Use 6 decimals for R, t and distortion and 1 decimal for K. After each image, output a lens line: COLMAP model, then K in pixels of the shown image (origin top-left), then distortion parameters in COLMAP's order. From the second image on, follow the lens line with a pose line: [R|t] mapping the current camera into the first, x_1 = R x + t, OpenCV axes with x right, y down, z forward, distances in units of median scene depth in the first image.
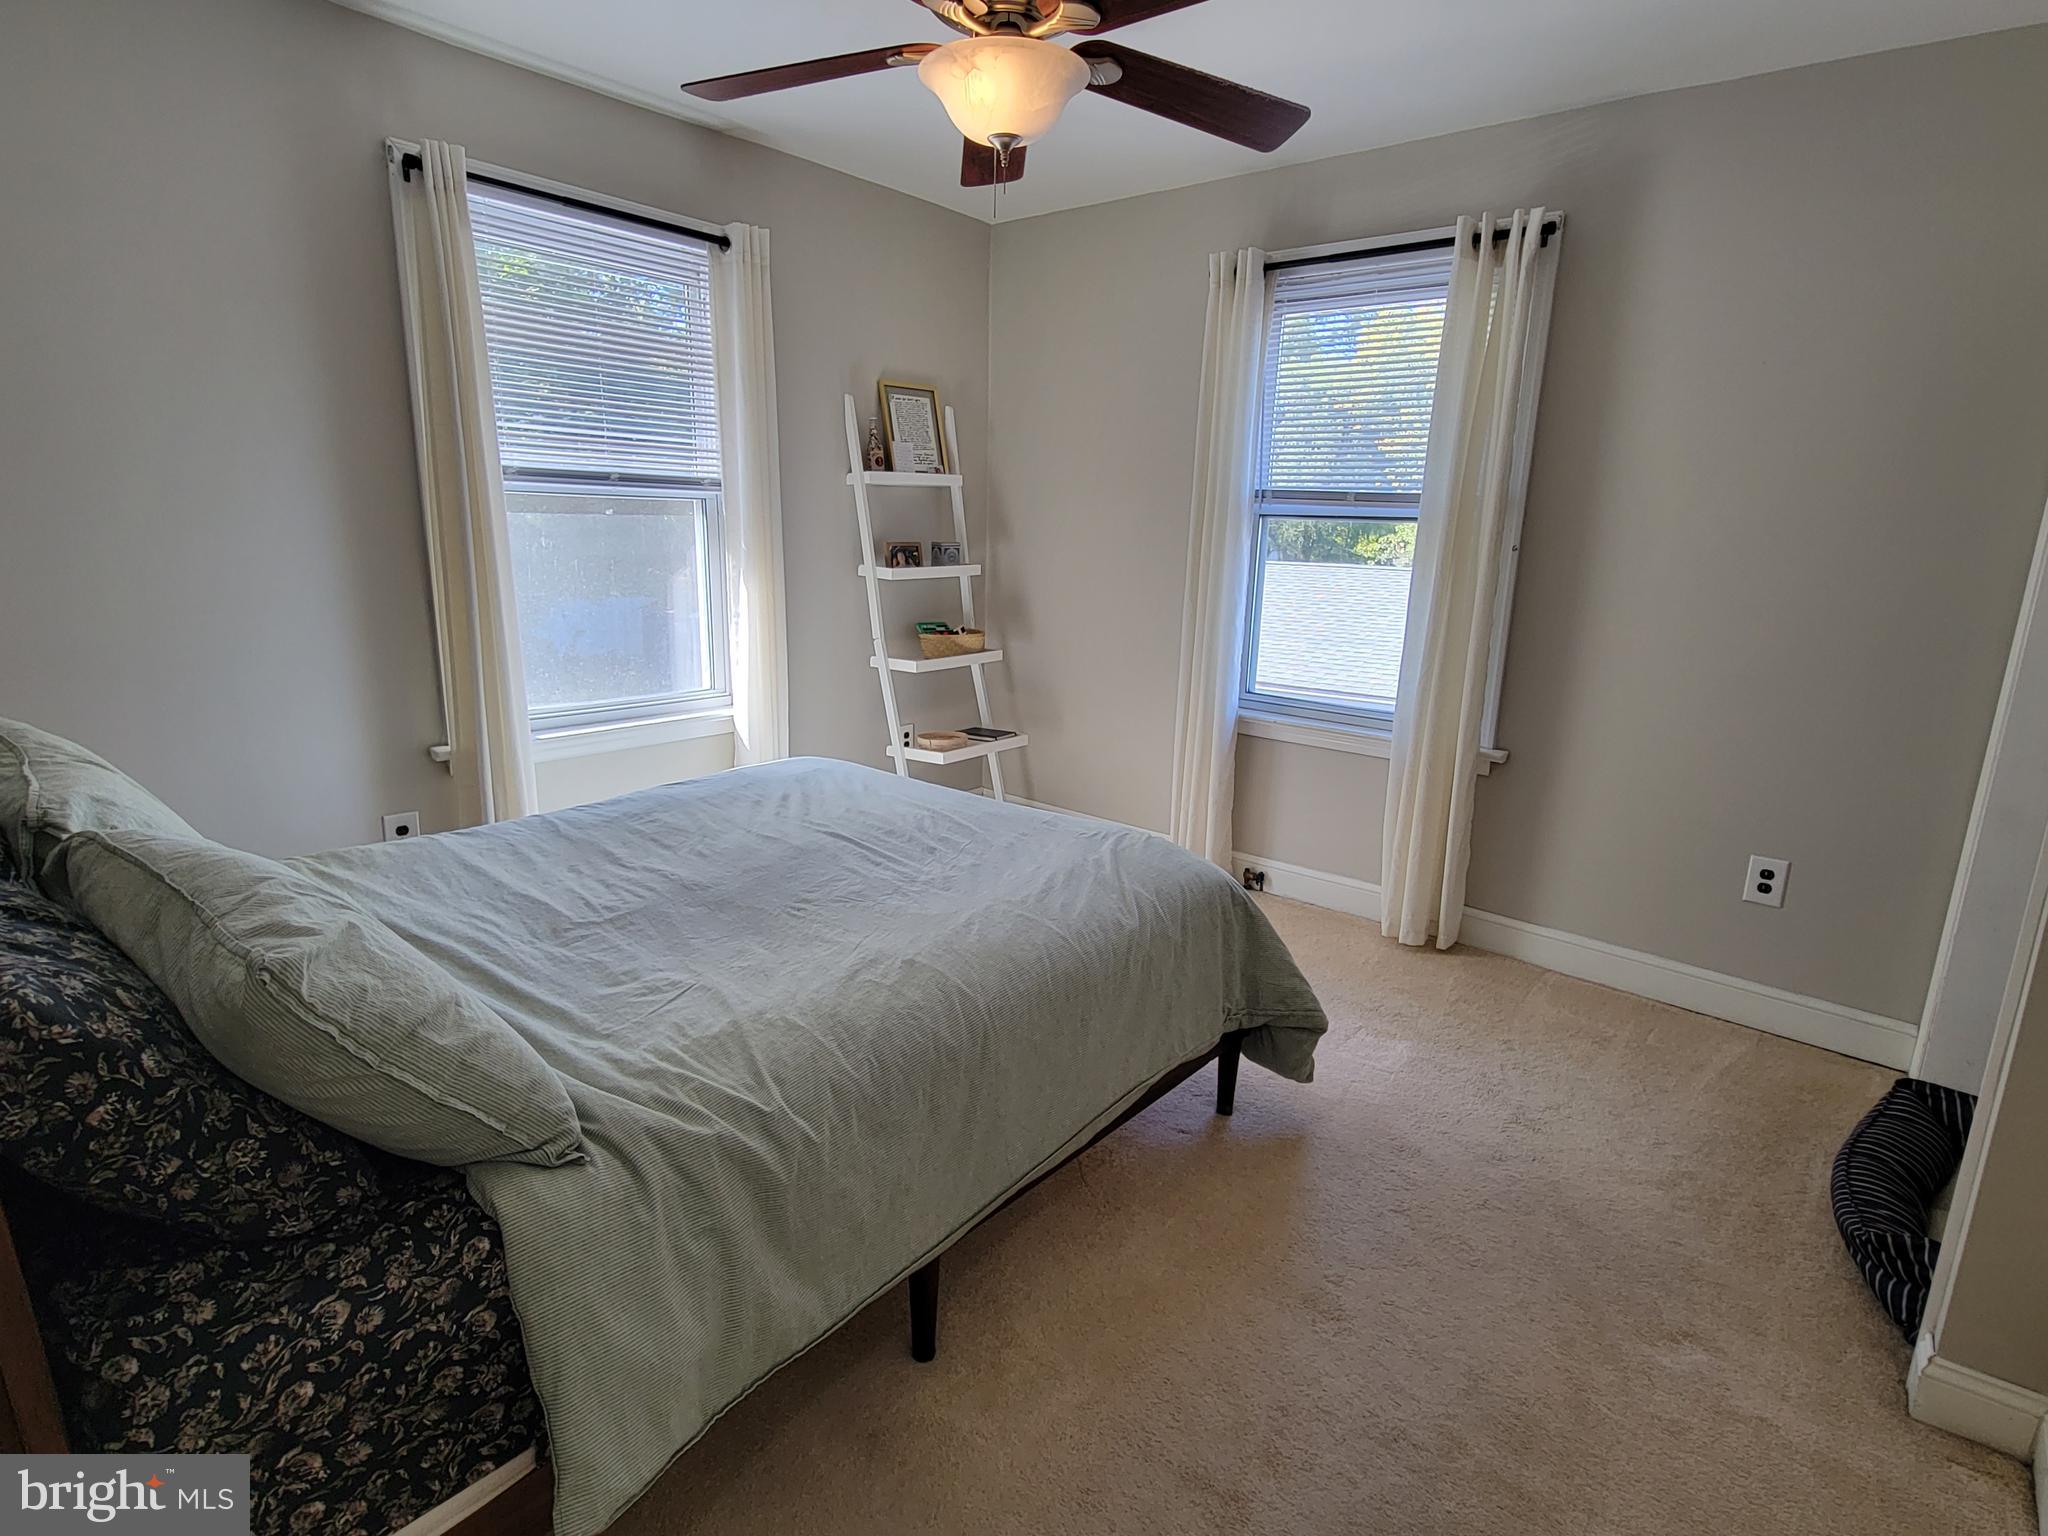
lens RADIAL K [[1054.5, 0, 1024.0], [0, 1054.5, 768.0], [0, 0, 1]] dist [-0.000881, -0.000088]
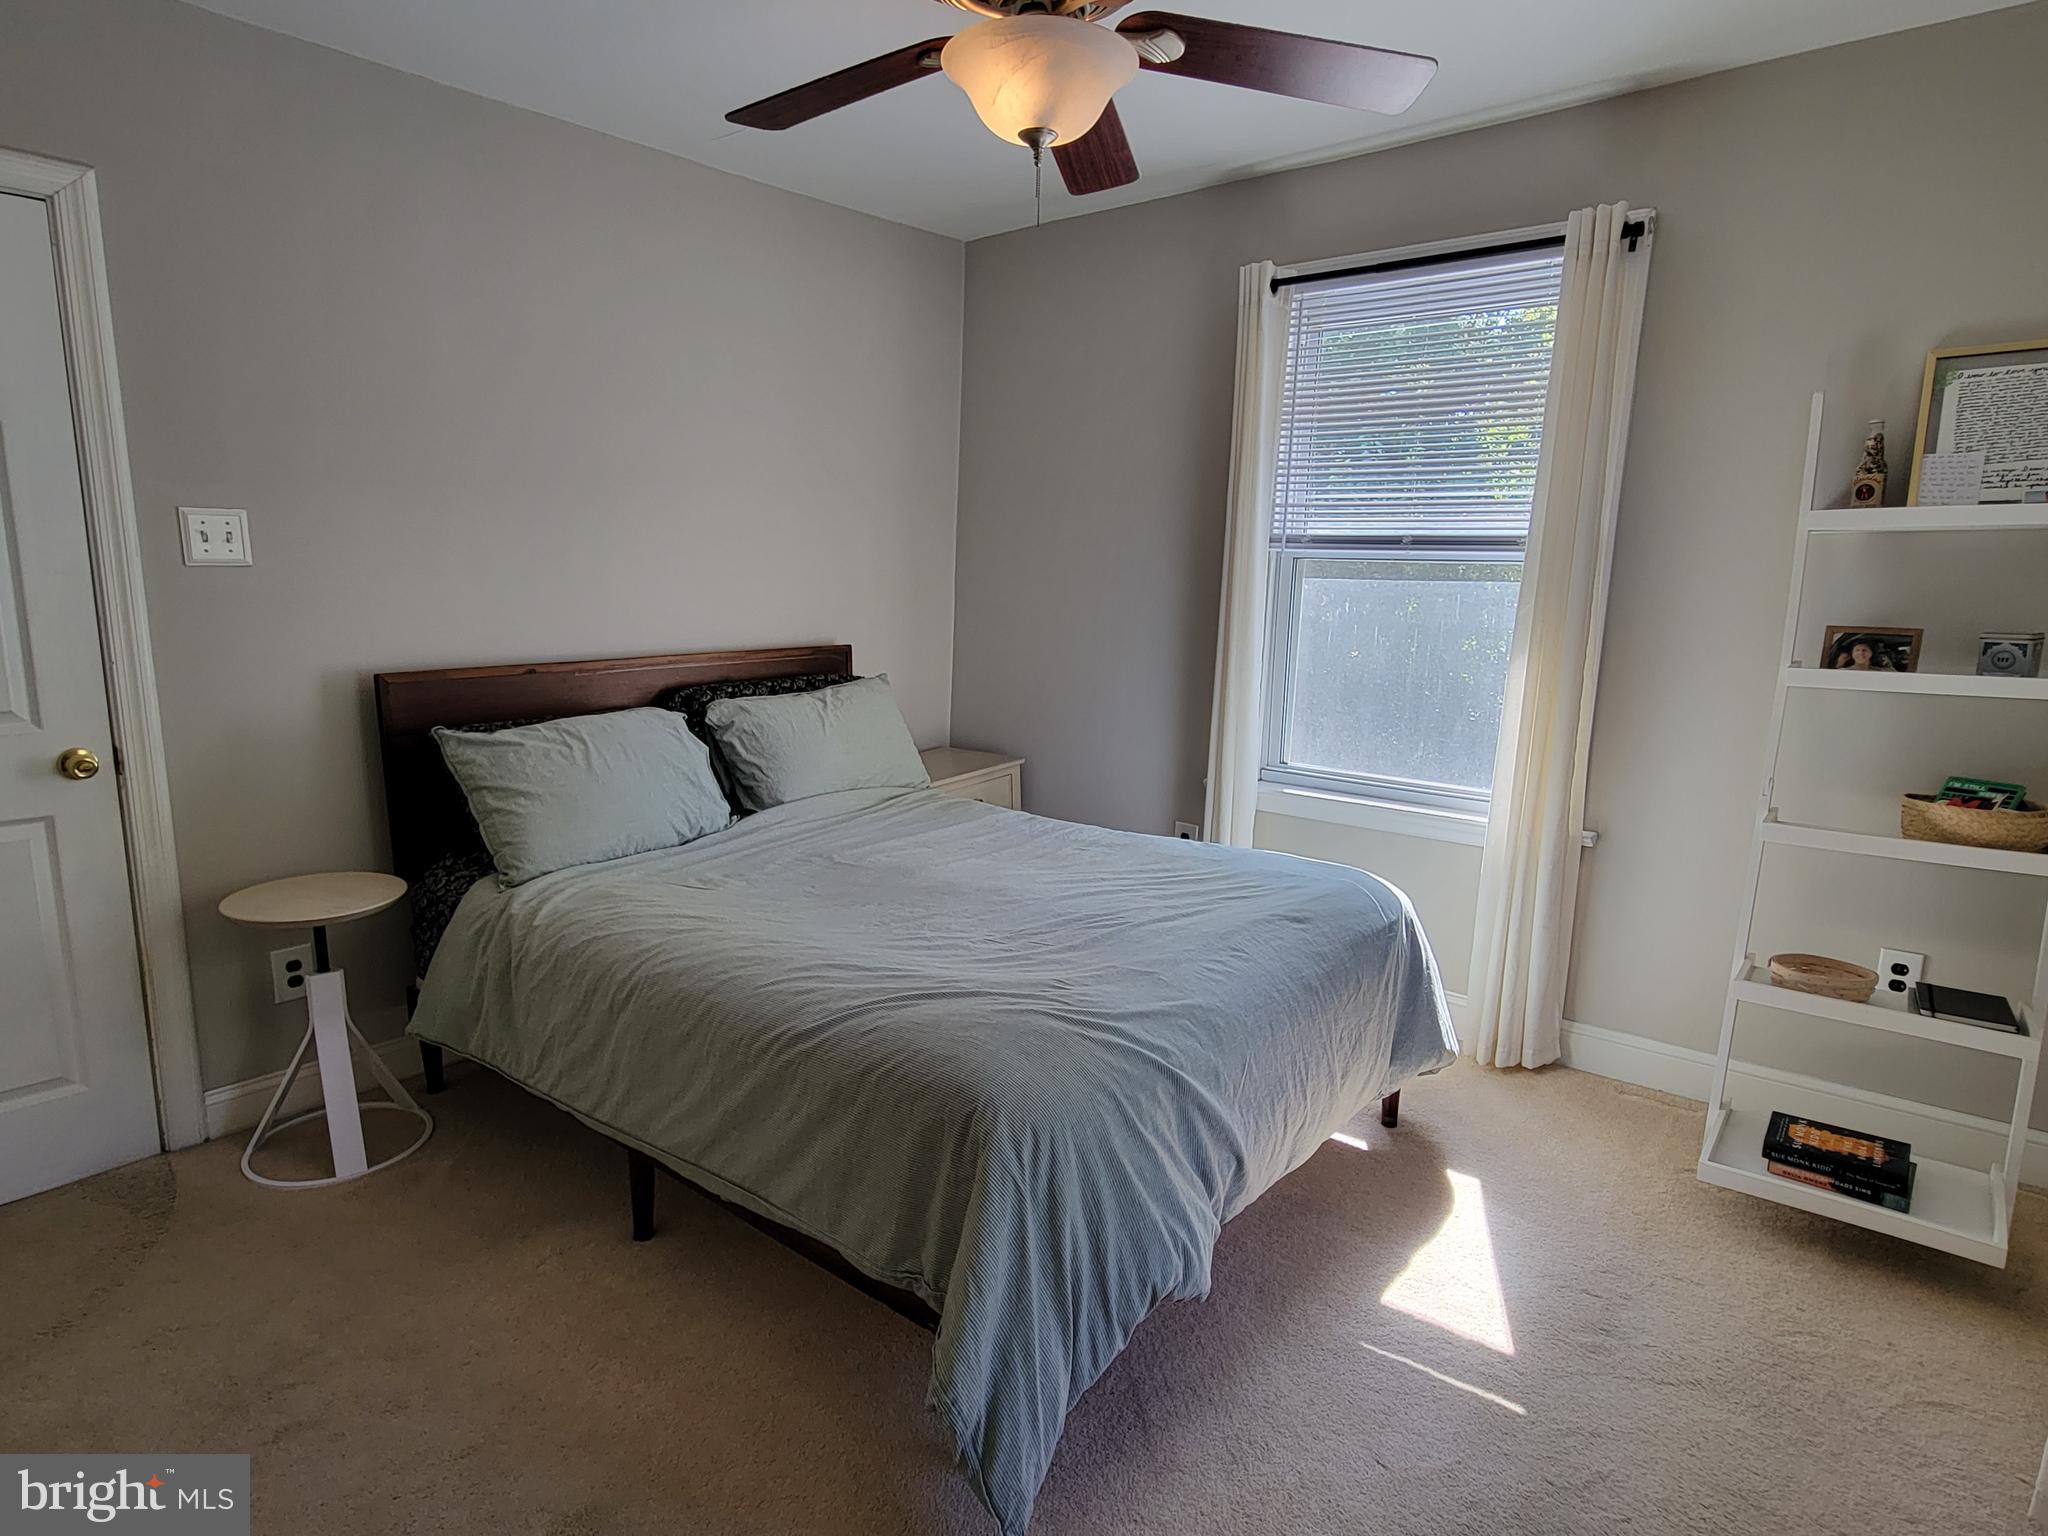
lens RADIAL K [[1123.7, 0, 1024.0], [0, 1123.7, 768.0], [0, 0, 1]] dist [-0.000831, -0.000027]
pose [[0.023270, 0.154240, -0.987759, 0.612421], [-0.243921, 0.959043, 0.144010, -0.143378], [0.969516, 0.237584, 0.059939, 0.659573]]
